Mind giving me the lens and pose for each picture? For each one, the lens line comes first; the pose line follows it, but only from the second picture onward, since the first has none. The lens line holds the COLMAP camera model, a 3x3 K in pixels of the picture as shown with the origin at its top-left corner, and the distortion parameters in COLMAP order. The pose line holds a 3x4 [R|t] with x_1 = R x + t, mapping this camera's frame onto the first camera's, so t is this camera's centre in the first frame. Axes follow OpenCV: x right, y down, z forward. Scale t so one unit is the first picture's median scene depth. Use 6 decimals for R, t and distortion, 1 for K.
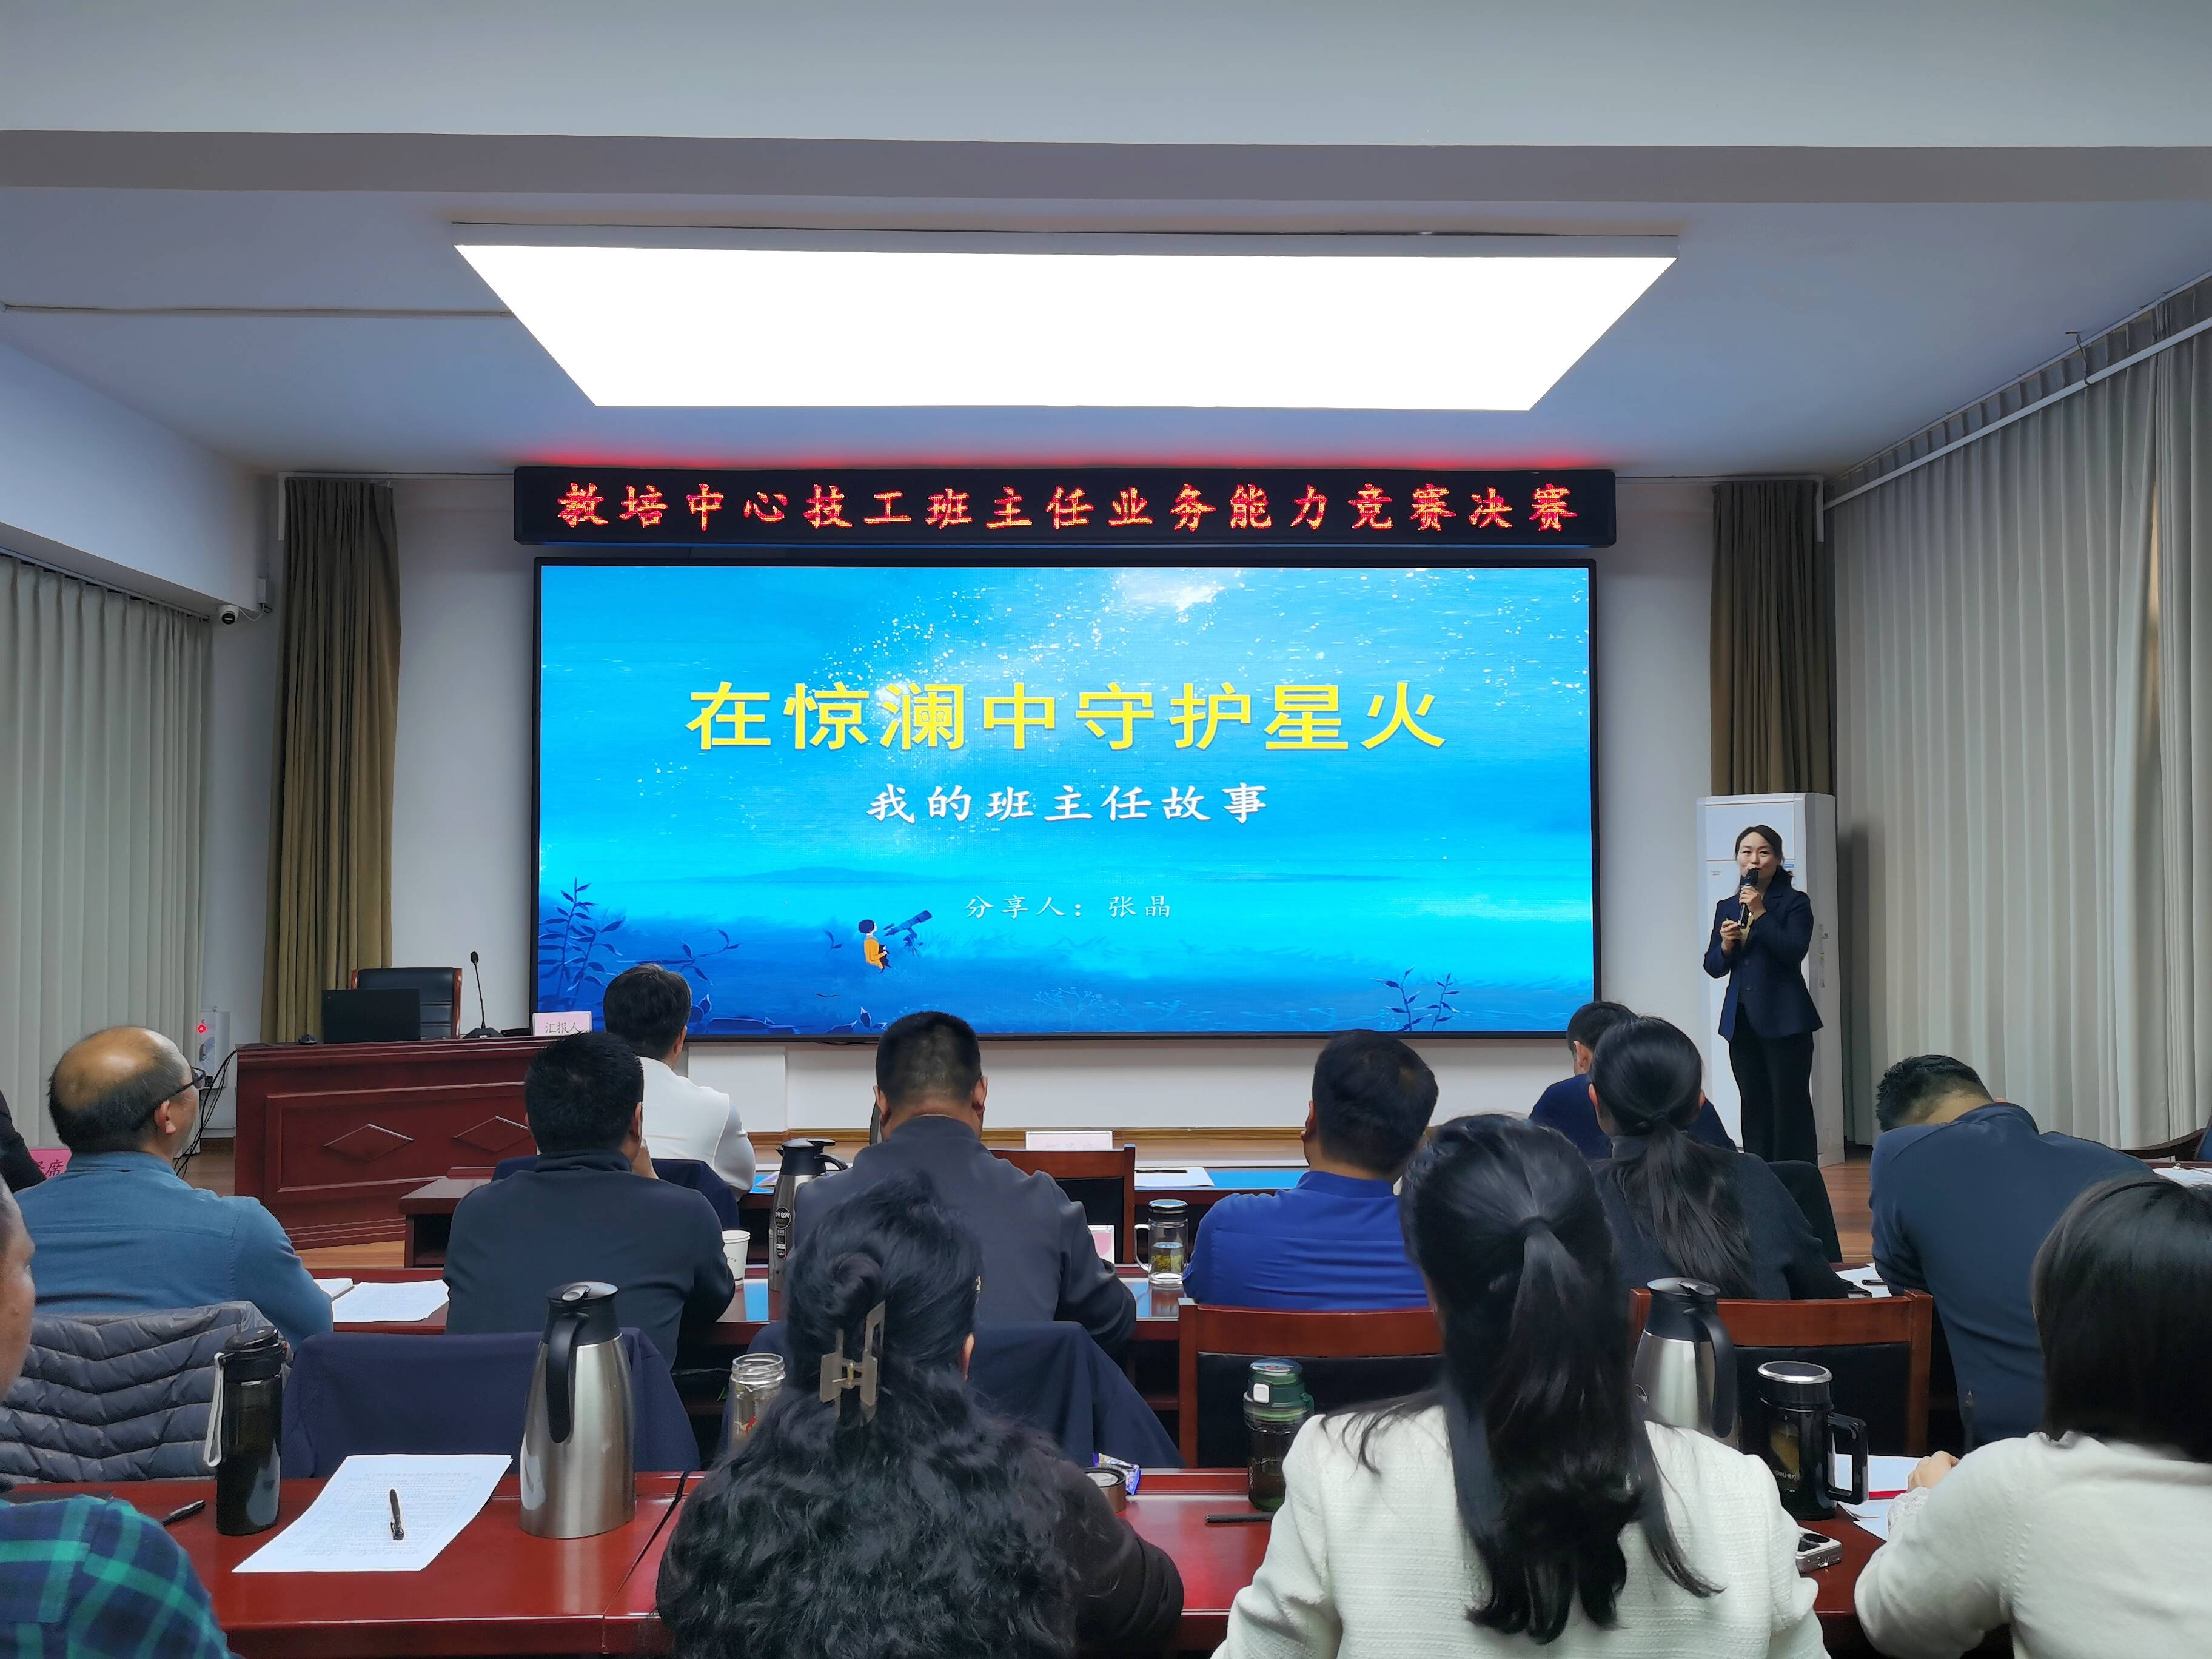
lens RADIAL K [[1577.4, 0, 1105.6], [0, 1577.4, 849.9], [0, 0, 1]] dist [0.038911, 0.001437]
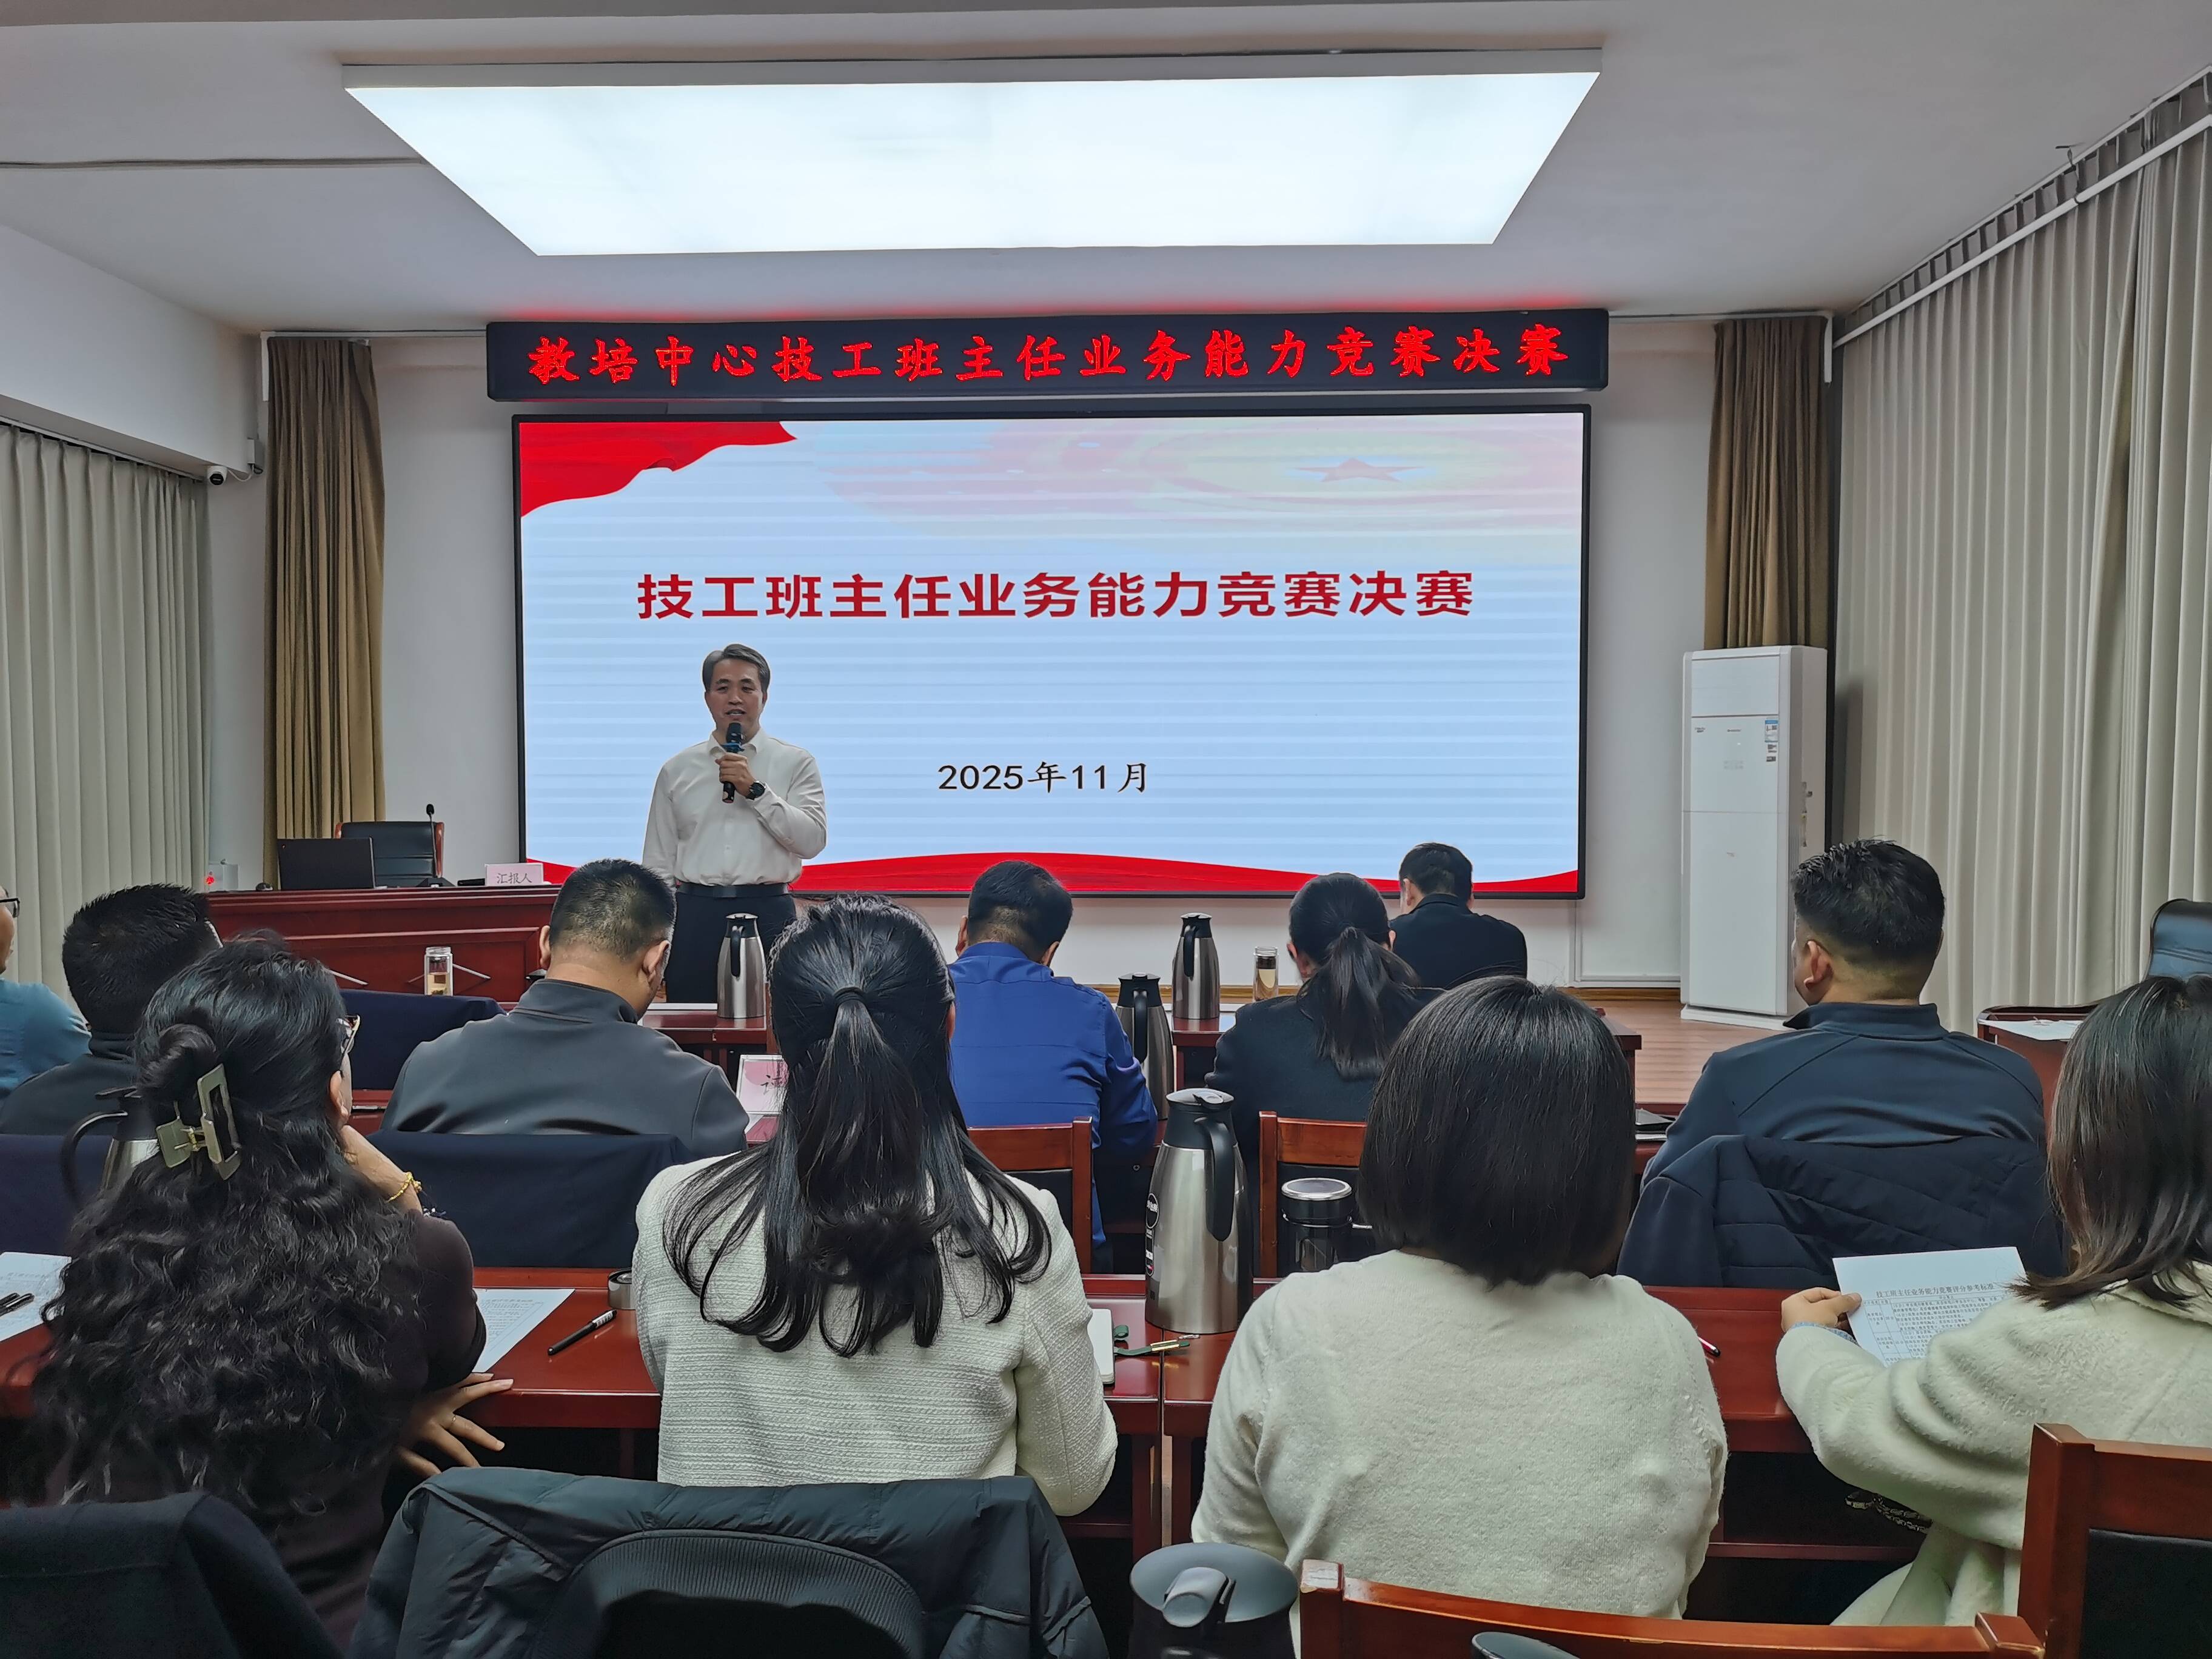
lens RADIAL K [[1577.4, 0, 1105.6], [0, 1577.4, 849.9], [0, 0, 1]] dist [0.038911, 0.001437]
pose [[0.998320, 0.003439, -0.057845, 0.075634], [0.001326, 0.996619, 0.082145, 0.007643], [0.057932, -0.082084, 0.994940, -0.001853]]
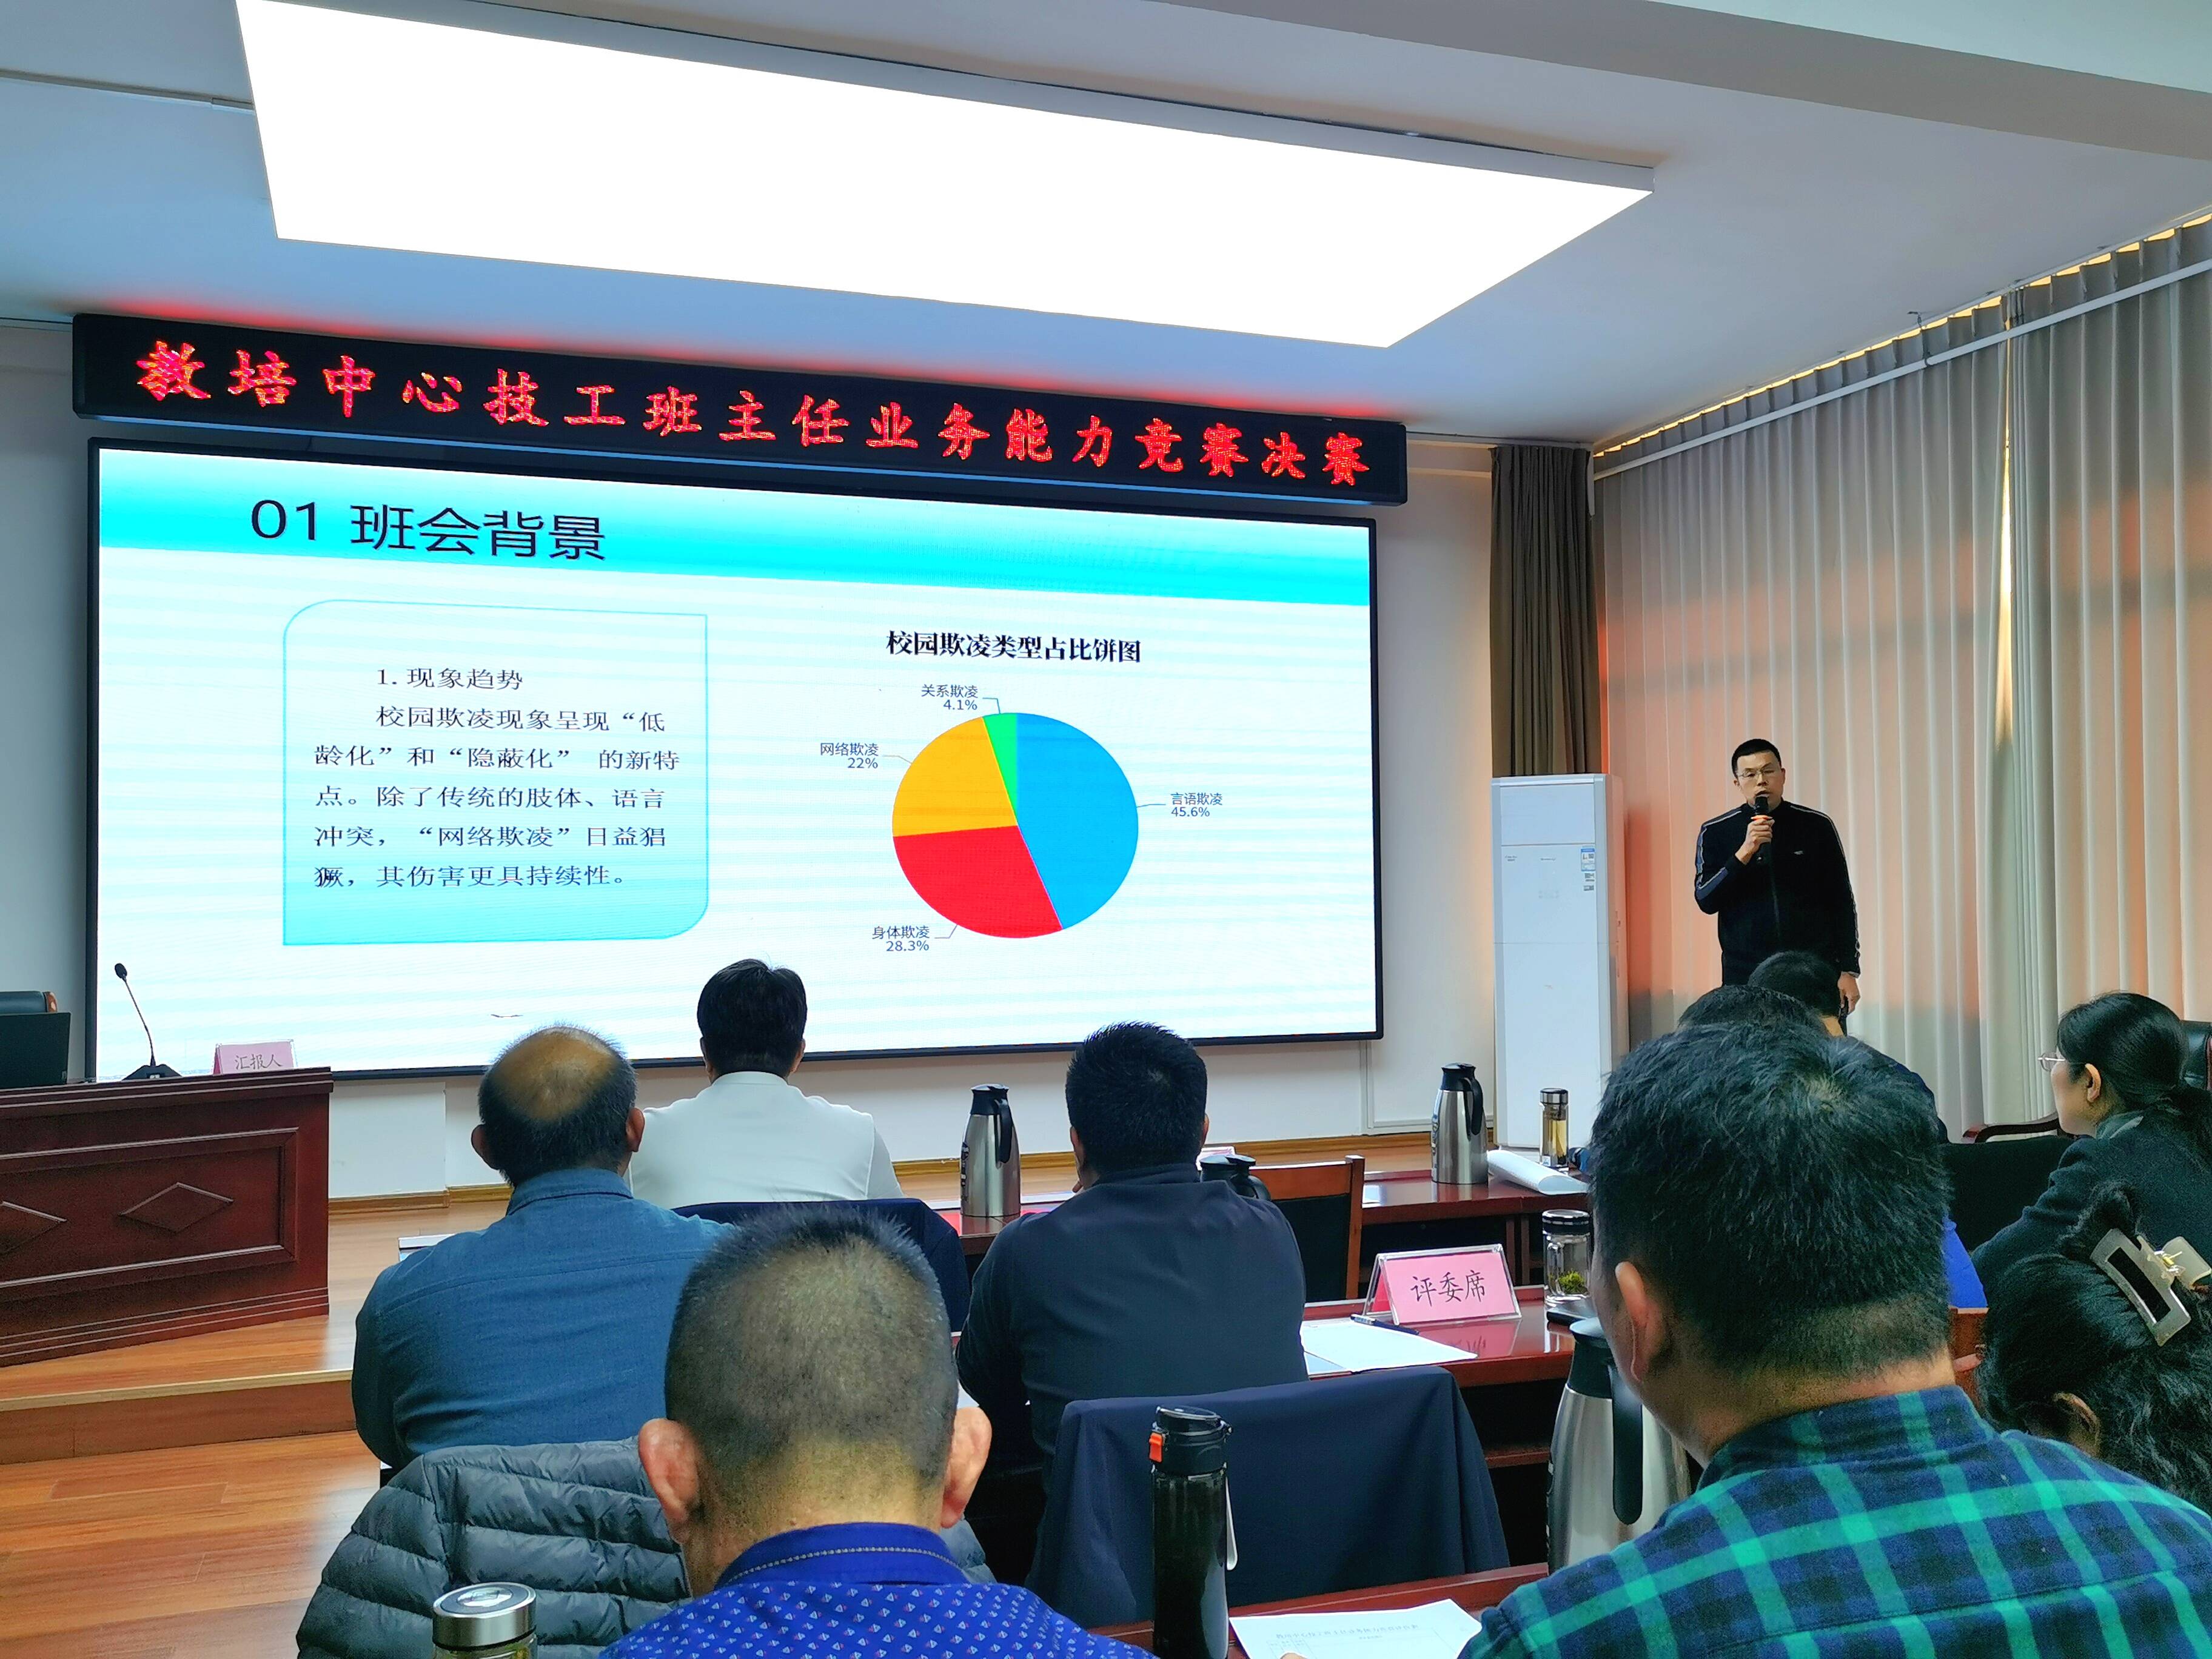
lens RADIAL K [[1797.9, 0, 1106.0], [0, 1797.9, 829.5], [0, 0, 1]] dist [0.044768, -0.003782]
pose [[0.956502, 0.002666, 0.291713, -0.156371], [0.000653, 0.999936, -0.011279, 0.009510], [-0.291725, 0.010979, 0.956439, 0.048323]]
